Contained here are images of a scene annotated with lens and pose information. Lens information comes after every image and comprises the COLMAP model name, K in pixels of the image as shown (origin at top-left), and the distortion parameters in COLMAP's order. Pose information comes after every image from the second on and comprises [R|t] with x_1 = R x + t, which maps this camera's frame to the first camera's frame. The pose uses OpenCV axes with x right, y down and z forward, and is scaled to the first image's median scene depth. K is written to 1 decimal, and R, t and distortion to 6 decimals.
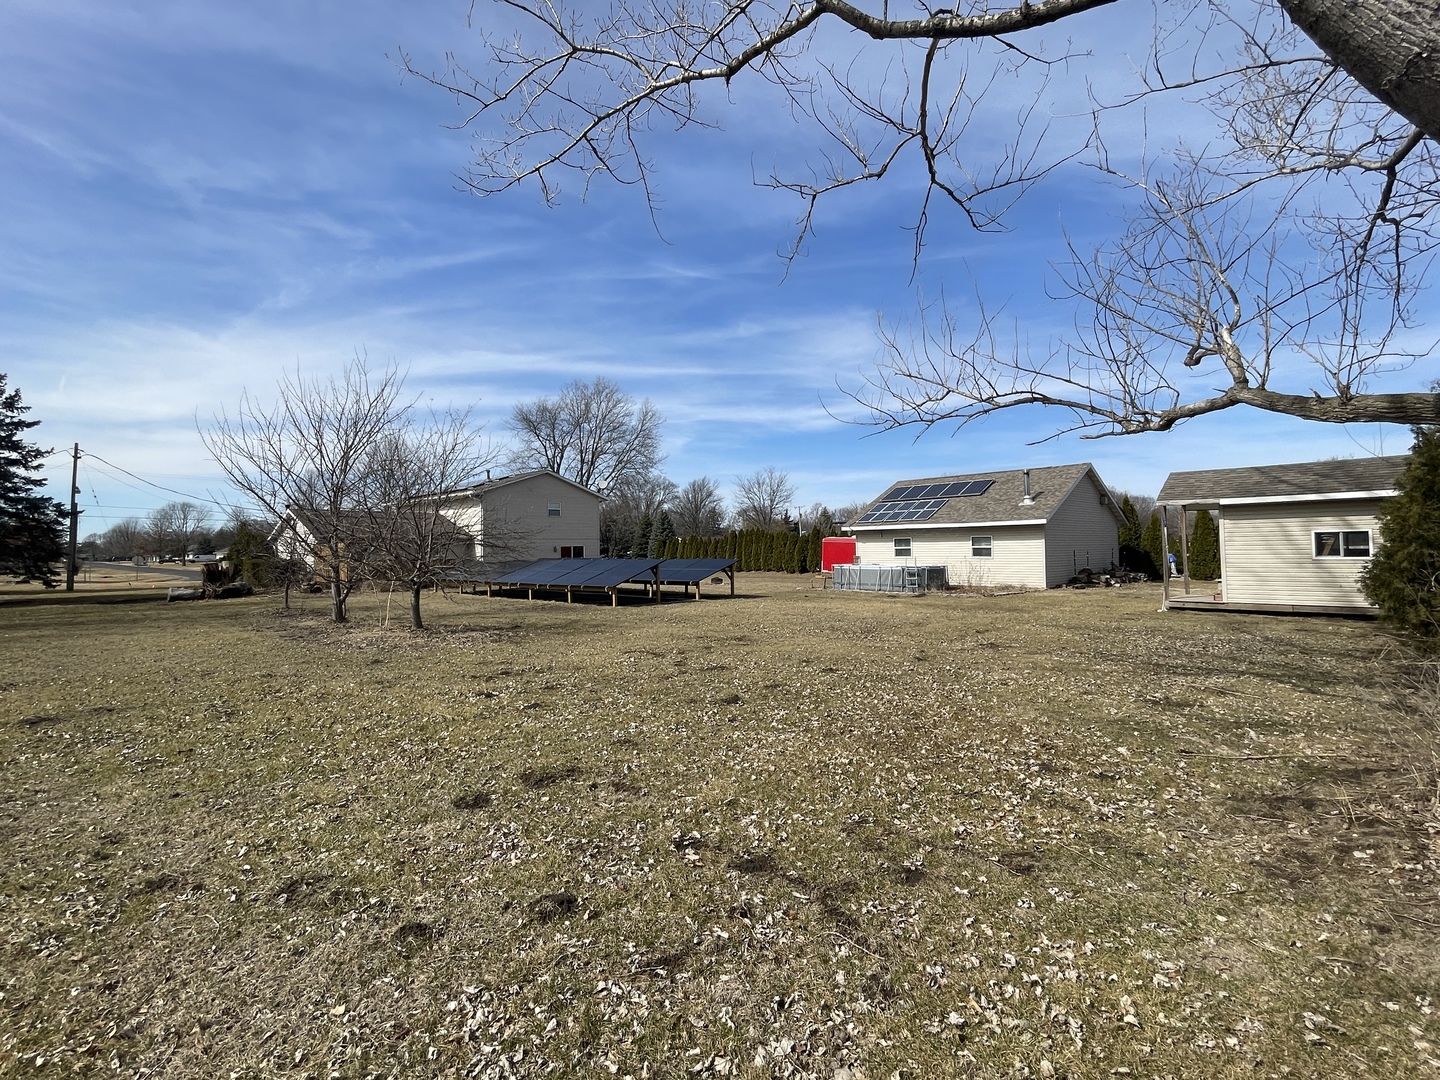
lens RADIAL K [[673.2, 0, 720.4], [0, 673.2, 540.9], [0, 0, 1]] dist [0.000034, -0.000002]
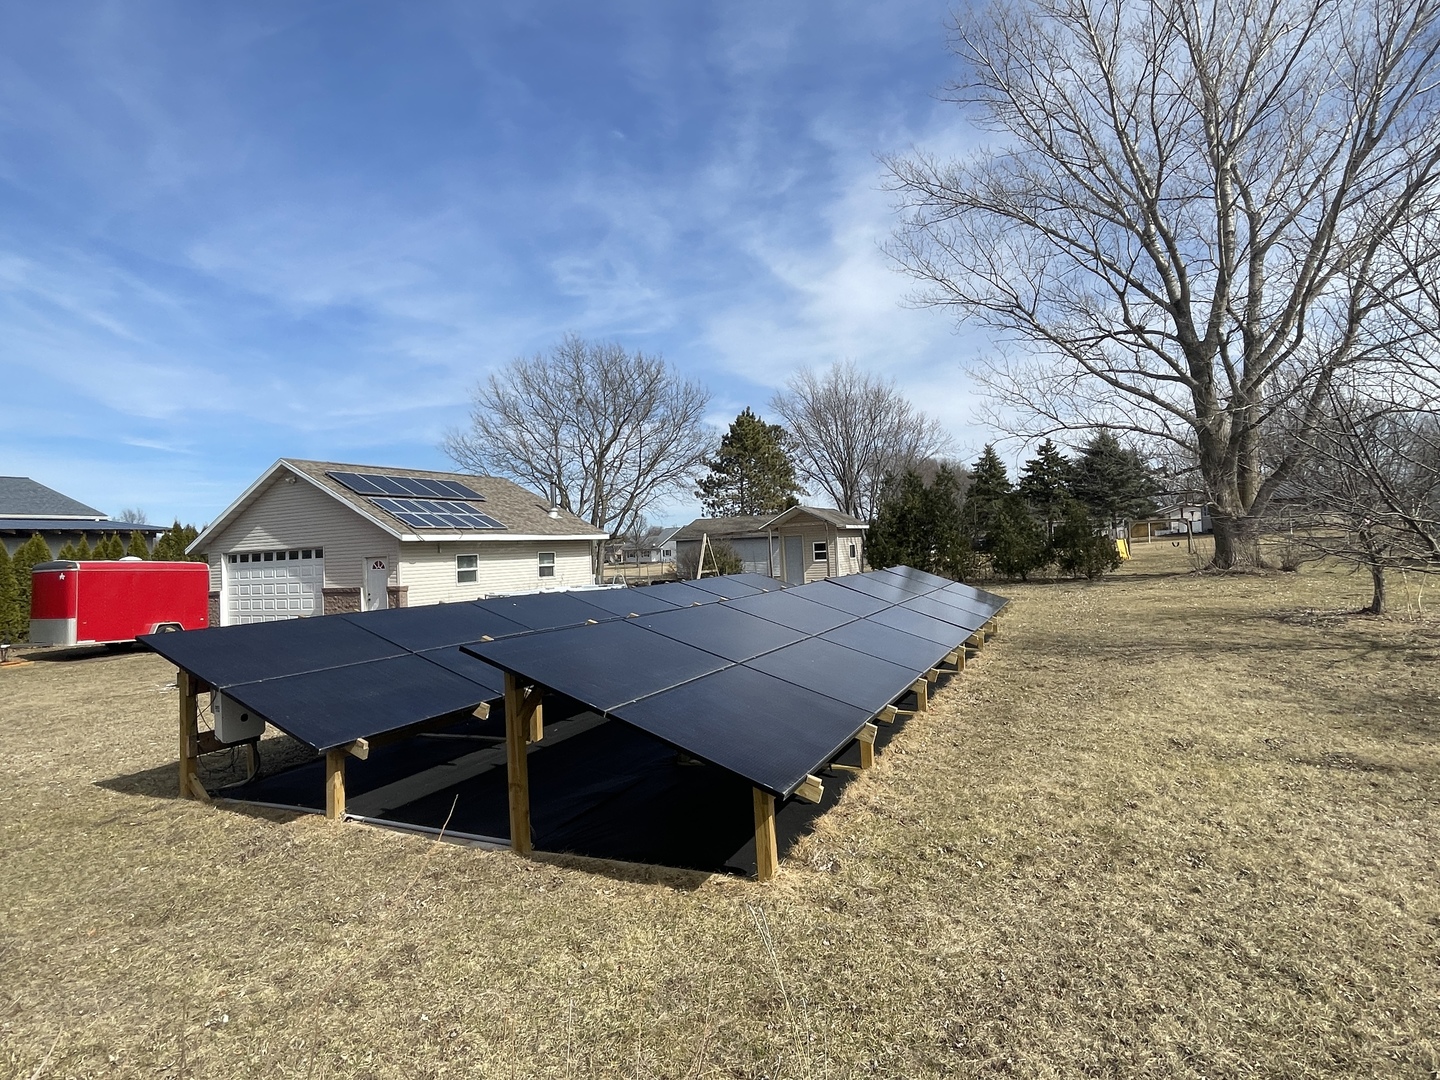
lens RADIAL K [[793.5, 0, 717.8], [0, 793.5, 534.4], [0, 0, 1]] dist [-0.017934, 0.008978]
pose [[-0.283125, 0.052368, 0.957652, -0.549460], [0.039605, 0.998295, -0.042882, 0.019219], [-0.958265, 0.025787, -0.284717, 0.979894]]
